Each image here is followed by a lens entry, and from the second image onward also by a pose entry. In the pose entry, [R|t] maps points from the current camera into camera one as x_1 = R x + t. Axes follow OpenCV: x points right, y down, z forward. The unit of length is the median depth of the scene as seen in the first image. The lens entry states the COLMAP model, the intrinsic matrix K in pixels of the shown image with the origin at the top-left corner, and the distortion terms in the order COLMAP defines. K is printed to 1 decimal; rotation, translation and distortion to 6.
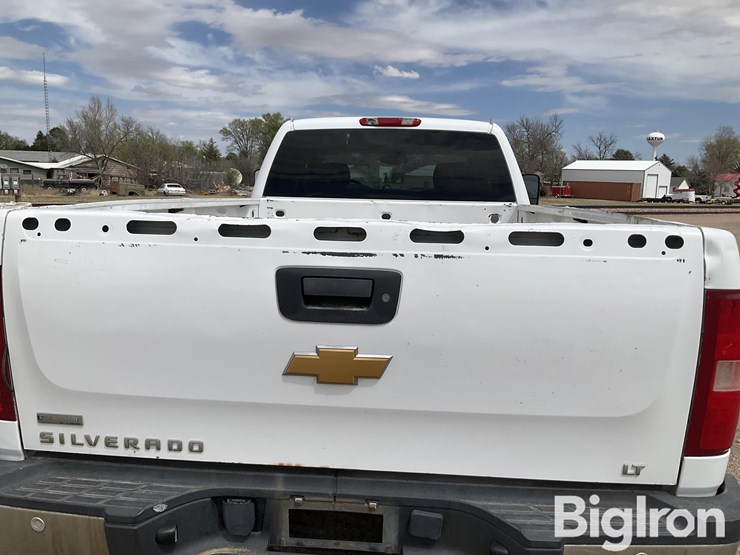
lens RADIAL K [[613.3, 0, 367.7], [0, 613.3, 278.8], [0, 0, 1]] dist [0.075333, -0.146475]
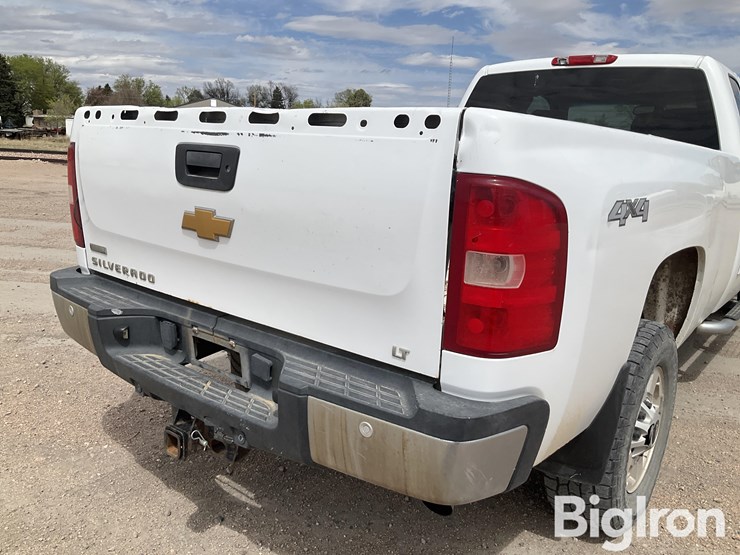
lens RADIAL K [[613.3, 0, 367.7], [0, 613.3, 278.8], [0, 0, 1]] dist [0.075333, -0.146475]
pose [[0.821222, 0.137884, -0.553699, 0.881211], [-0.118444, 0.990421, 0.070967, 0.116004], [0.558181, 0.007303, 0.829687, 0.122801]]
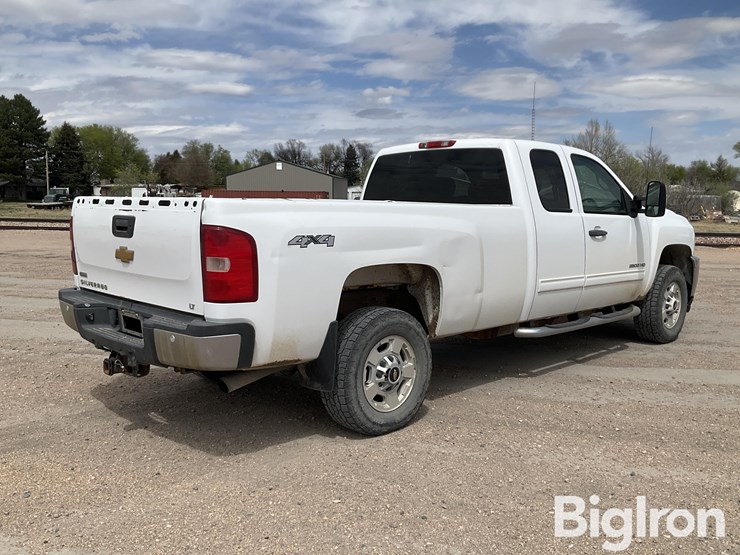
lens RADIAL K [[691.9, 0, 370.0], [0, 691.9, 277.5], [0, 0, 1]] dist [0.111438, -0.262797]
pose [[0.745597, 0.058194, -0.663852, 2.450174], [-0.097024, 0.995044, -0.021745, 0.187191], [0.659297, 0.080623, 0.747548, -0.446340]]
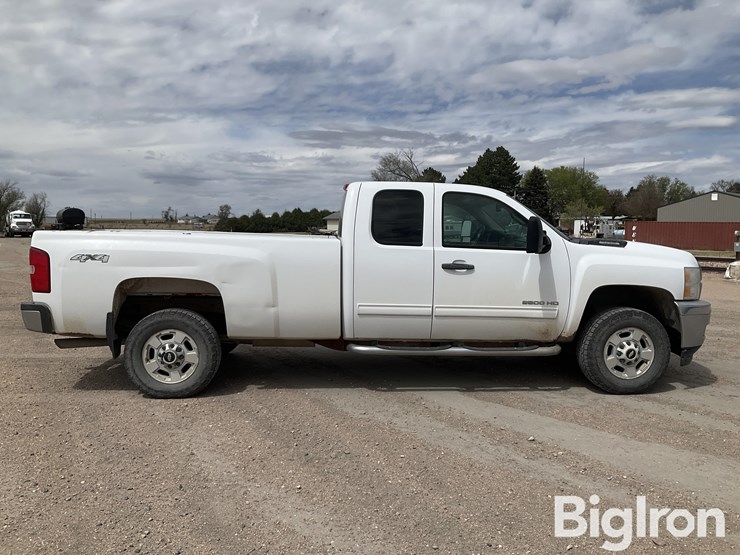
lens RADIAL K [[613.3, 0, 367.7], [0, 613.3, 278.8], [0, 0, 1]] dist [0.075333, -0.146475]
pose [[0.135333, 0.064831, -0.988677, 4.271404], [-0.164863, 0.985420, 0.042050, -0.263568], [0.976988, 0.157306, 0.144048, 2.288652]]
